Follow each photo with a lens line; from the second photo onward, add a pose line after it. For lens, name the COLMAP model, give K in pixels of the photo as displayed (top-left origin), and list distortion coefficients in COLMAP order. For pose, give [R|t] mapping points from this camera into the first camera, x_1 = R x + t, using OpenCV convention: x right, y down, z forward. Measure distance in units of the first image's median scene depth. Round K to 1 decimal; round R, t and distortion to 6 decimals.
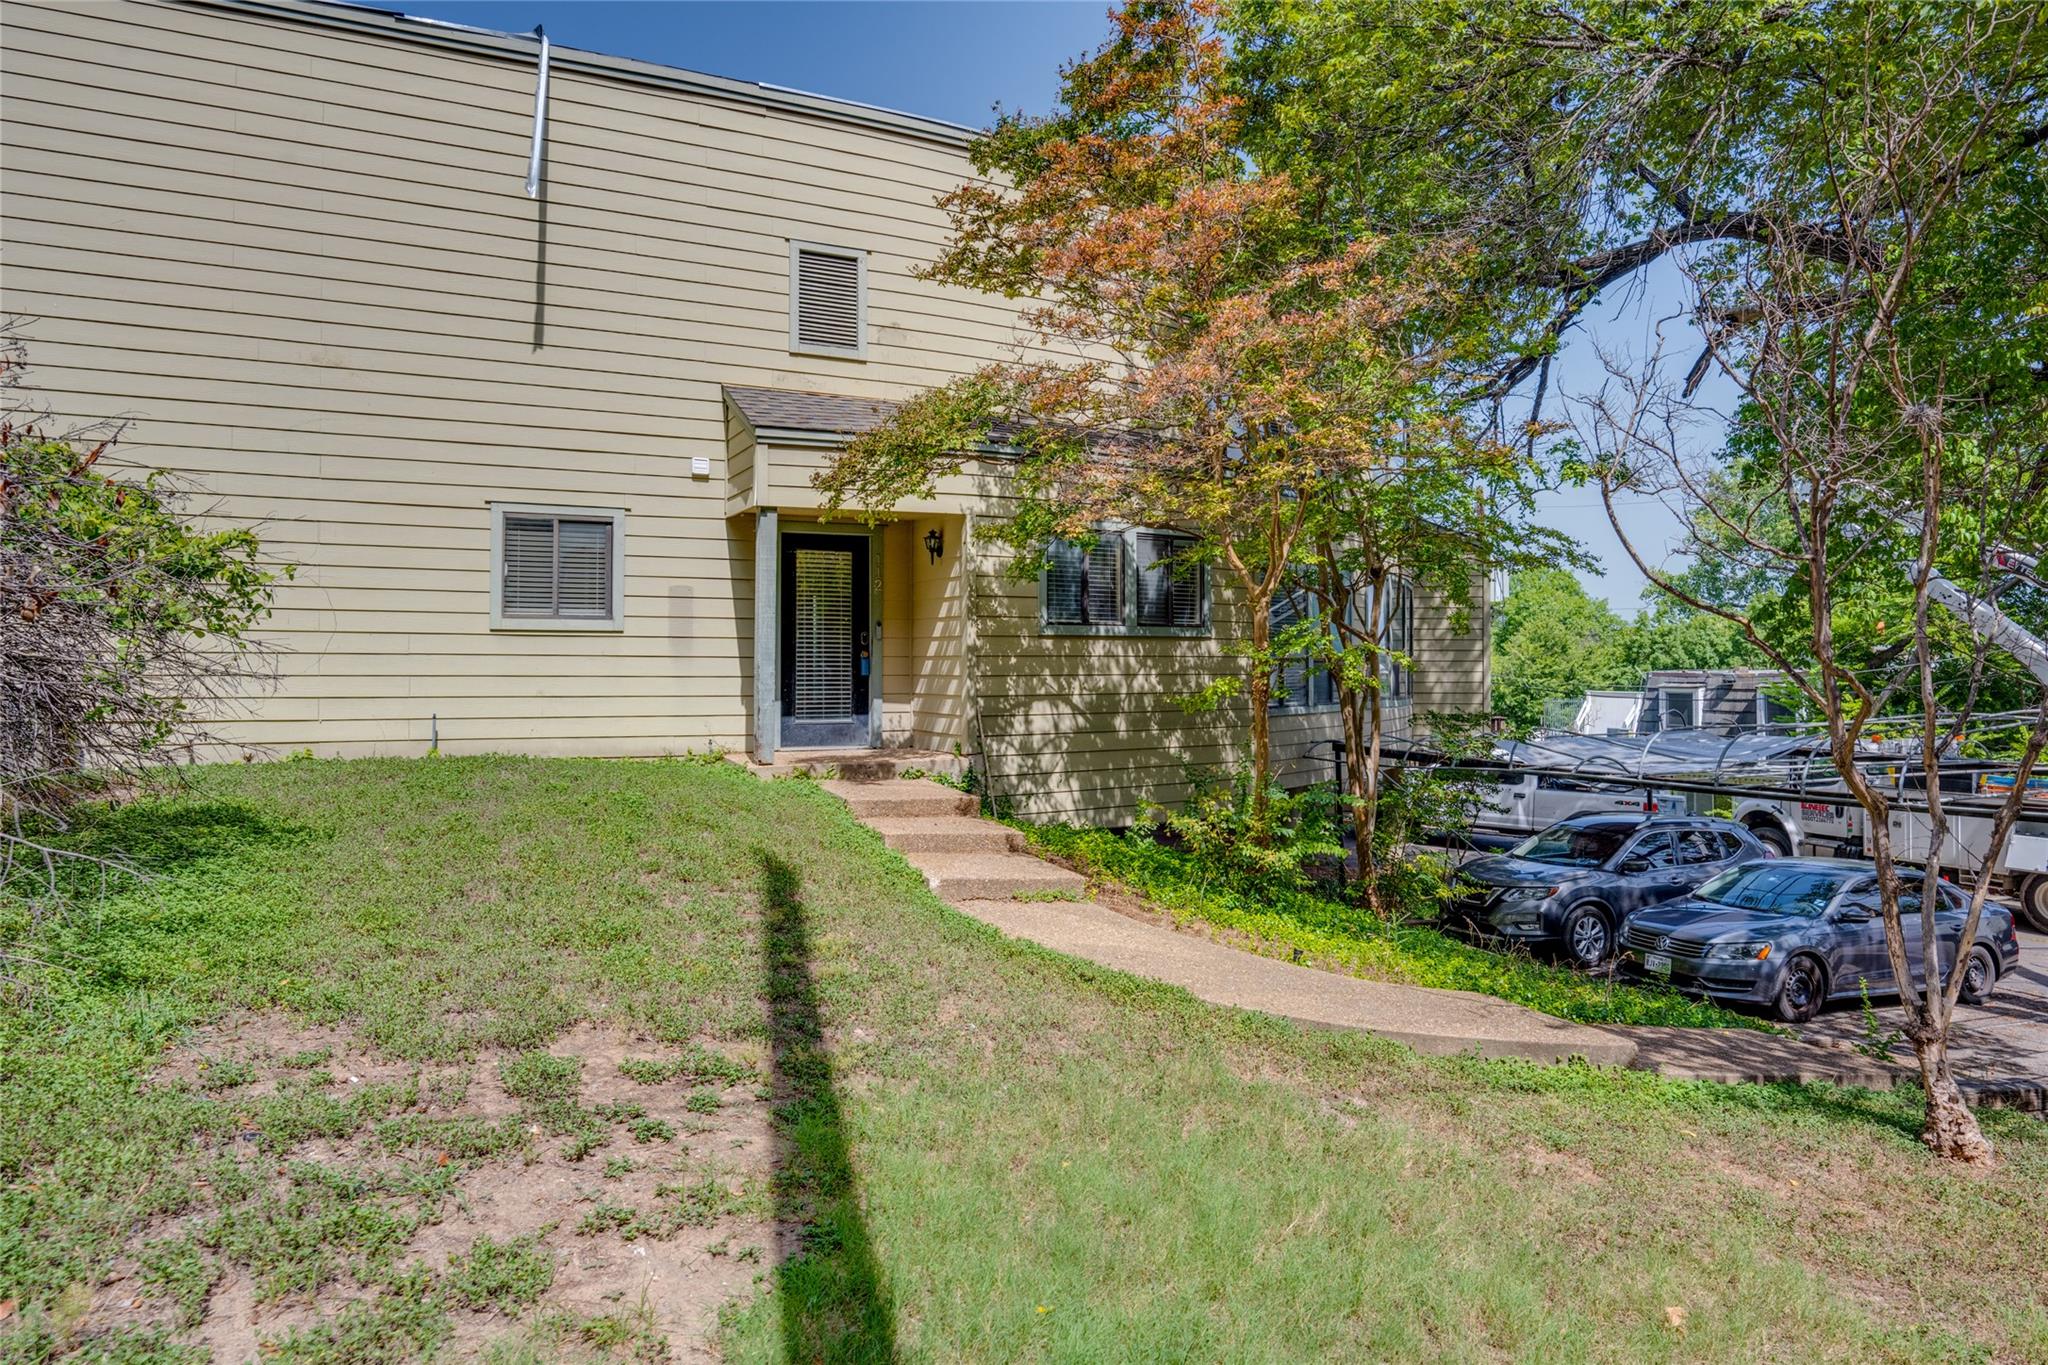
lens RADIAL K [[1241.3, 0, 1024.0], [0, 1241.3, 682.5], [0, 0, 1]] dist [0.000195, 0.000455]
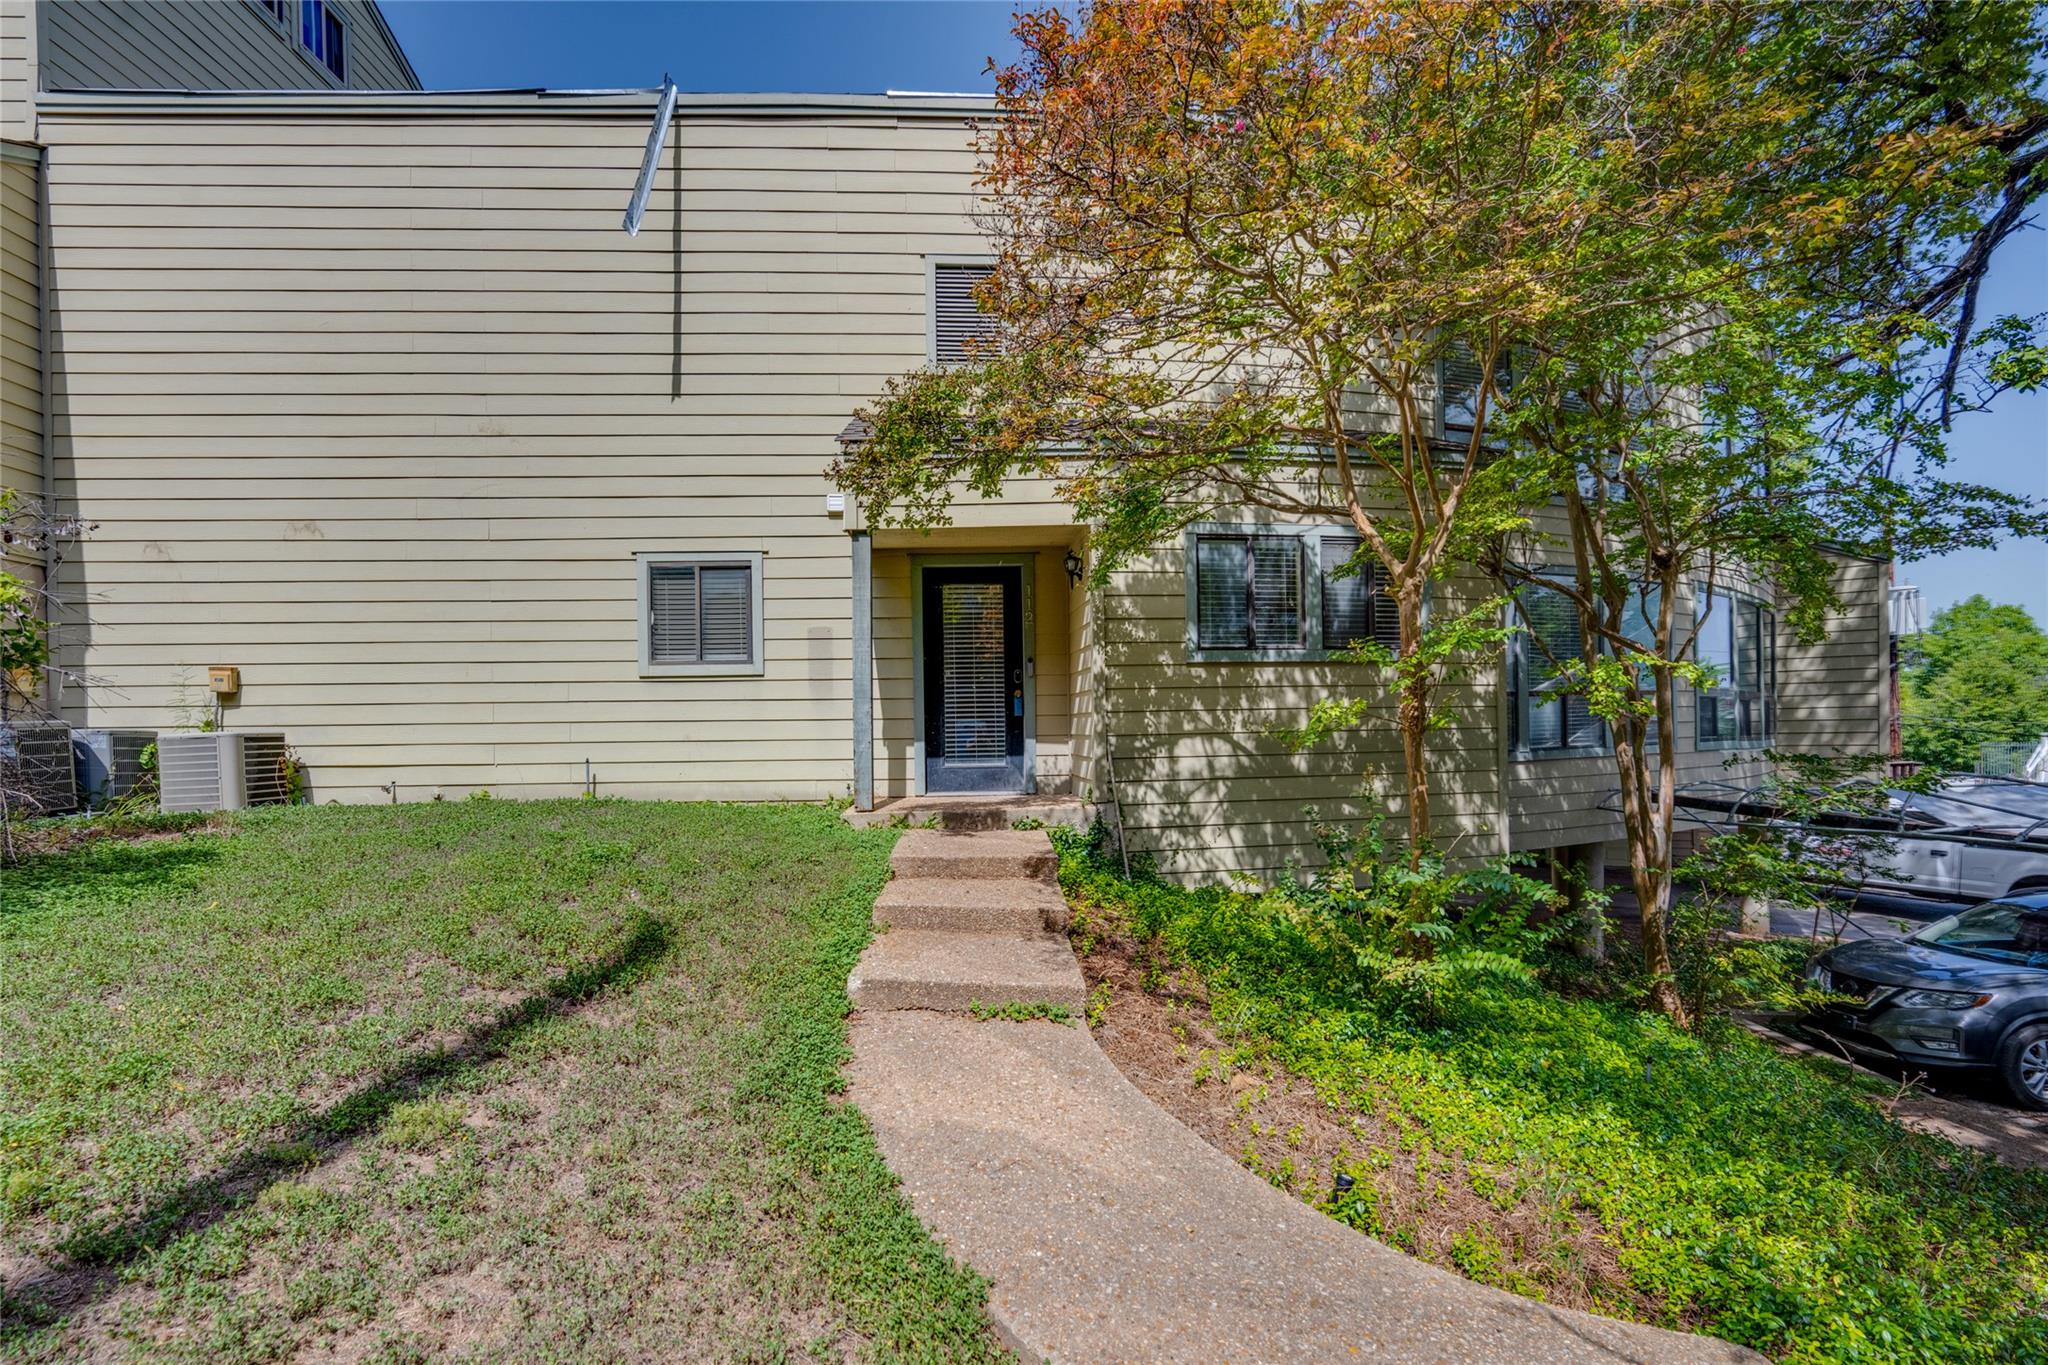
lens RADIAL K [[920.5, 0, 1063.7], [0, 920.5, 756.4], [0, 0, 1]] dist [0.023485, -0.012961]
pose [[0.926595, -0.009043, -0.375953, 0.172944], [0.014549, 0.999824, 0.011809, 0.018301], [0.375780, -0.016412, 0.926564, 0.383350]]
